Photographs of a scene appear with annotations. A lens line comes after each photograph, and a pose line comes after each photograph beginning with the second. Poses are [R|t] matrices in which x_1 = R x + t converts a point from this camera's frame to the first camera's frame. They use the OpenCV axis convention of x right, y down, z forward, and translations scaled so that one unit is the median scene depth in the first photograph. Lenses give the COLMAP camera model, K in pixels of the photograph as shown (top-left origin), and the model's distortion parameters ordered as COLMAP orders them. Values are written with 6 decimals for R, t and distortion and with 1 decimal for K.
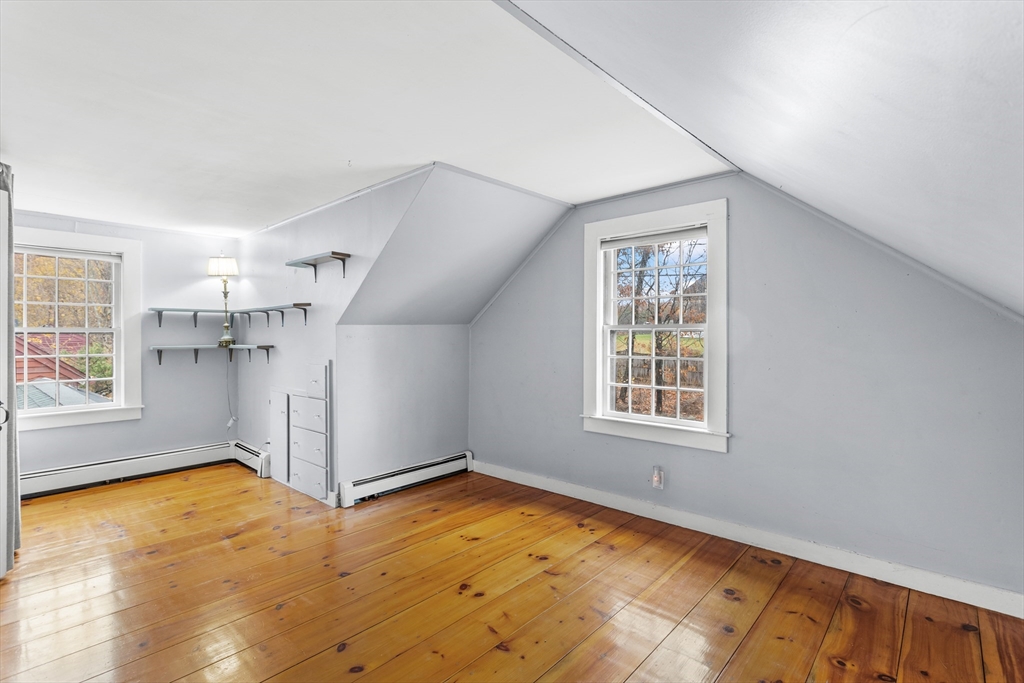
lens RADIAL K [[487.2, 0, 516.2], [0, 487.2, 340.9], [0, 0, 1]] dist [0.004110, -0.000242]
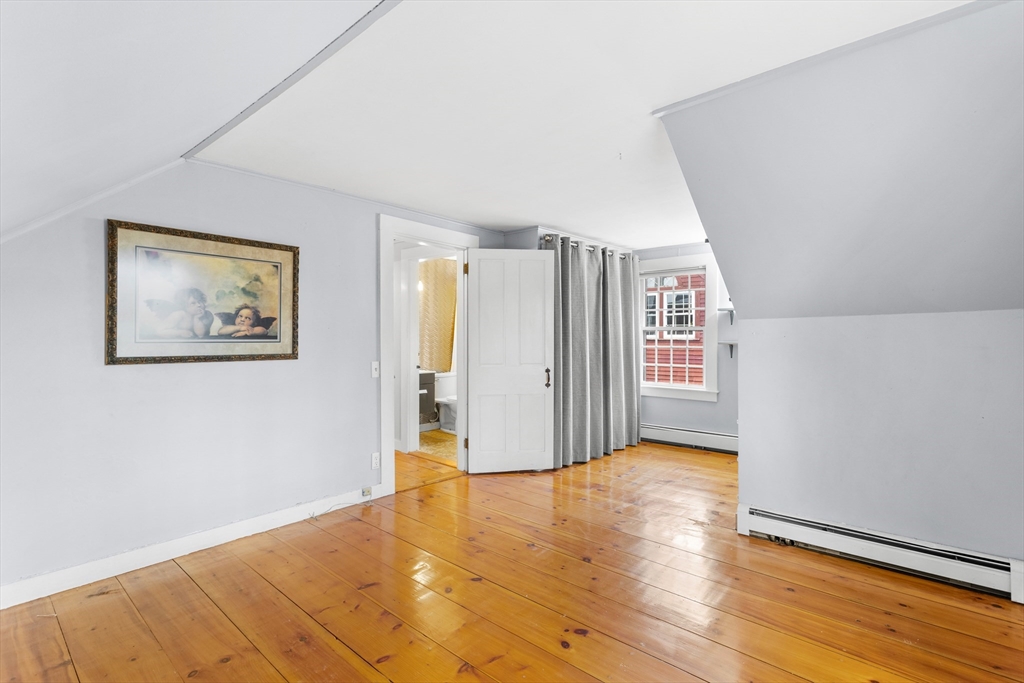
lens RADIAL K [[487.2, 0, 516.1], [0, 487.2, 336.4], [0, 0, 1]] dist [0.004110, -0.000242]
pose [[0.003444, 0.005636, -0.999978, 0.466137], [-0.004658, 0.999973, 0.005620, -0.005505], [0.999983, 0.004638, 0.003470, 0.564066]]
